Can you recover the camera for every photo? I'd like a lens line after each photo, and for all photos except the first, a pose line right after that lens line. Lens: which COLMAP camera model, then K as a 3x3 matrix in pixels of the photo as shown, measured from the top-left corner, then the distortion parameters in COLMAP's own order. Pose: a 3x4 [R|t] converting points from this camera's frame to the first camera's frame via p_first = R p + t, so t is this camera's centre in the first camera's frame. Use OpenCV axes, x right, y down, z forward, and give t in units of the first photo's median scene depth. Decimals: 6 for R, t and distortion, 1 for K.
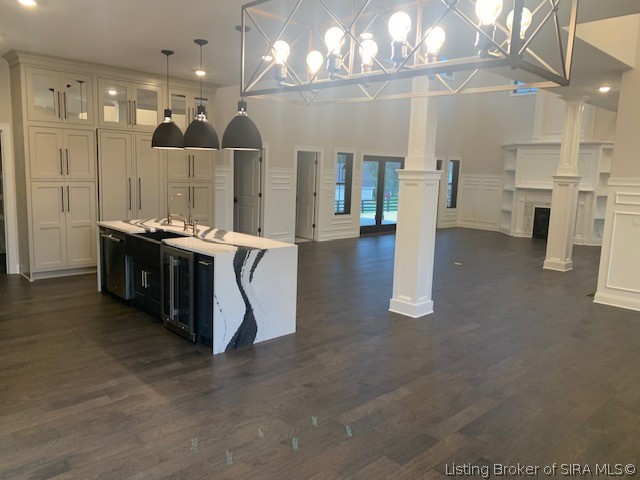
lens RADIAL K [[487.1, 0, 313.8], [0, 487.1, 240.2], [0, 0, 1]] dist [0.031917, -0.029864]
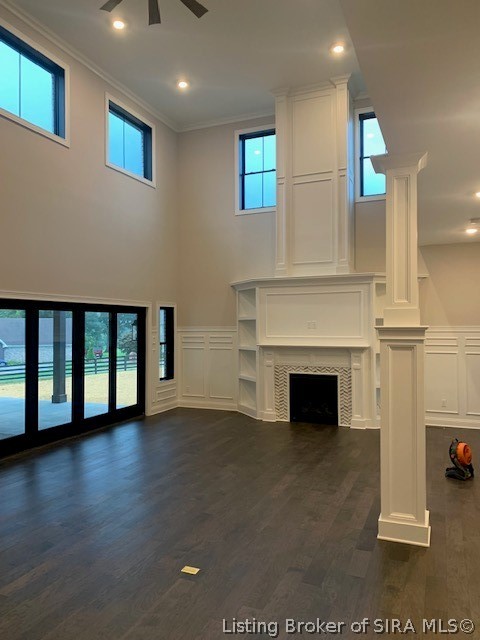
lens RADIAL K [[487.1, 0, 231.1], [0, 487.1, 327.0], [0, 0, 1]] dist [0.031917, -0.029864]
pose [[0.918419, -0.036492, 0.393922, 0.222783], [0.089316, 0.989154, -0.116605, -0.108264], [-0.385395, 0.142276, 0.911717, 0.758654]]
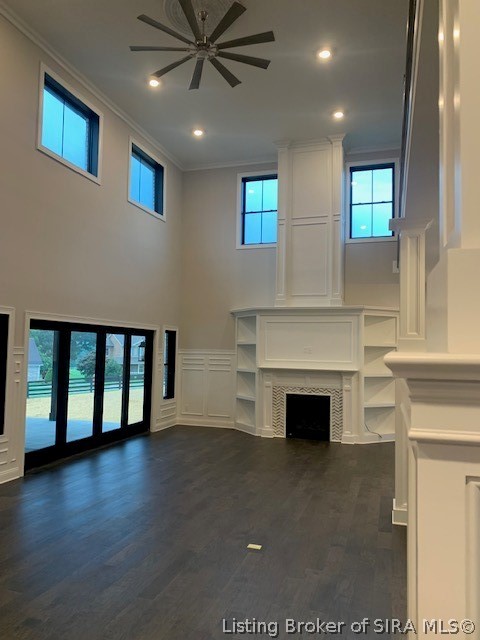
lens RADIAL K [[487.1, 0, 236.5], [0, 487.1, 330.5], [0, 0, 1]] dist [0.031917, -0.029864]
pose [[0.877040, 0.004273, 0.480398, 0.069148], [0.077458, 0.985620, -0.150179, -0.103433], [-0.474131, 0.168924, 0.864097, 0.701601]]
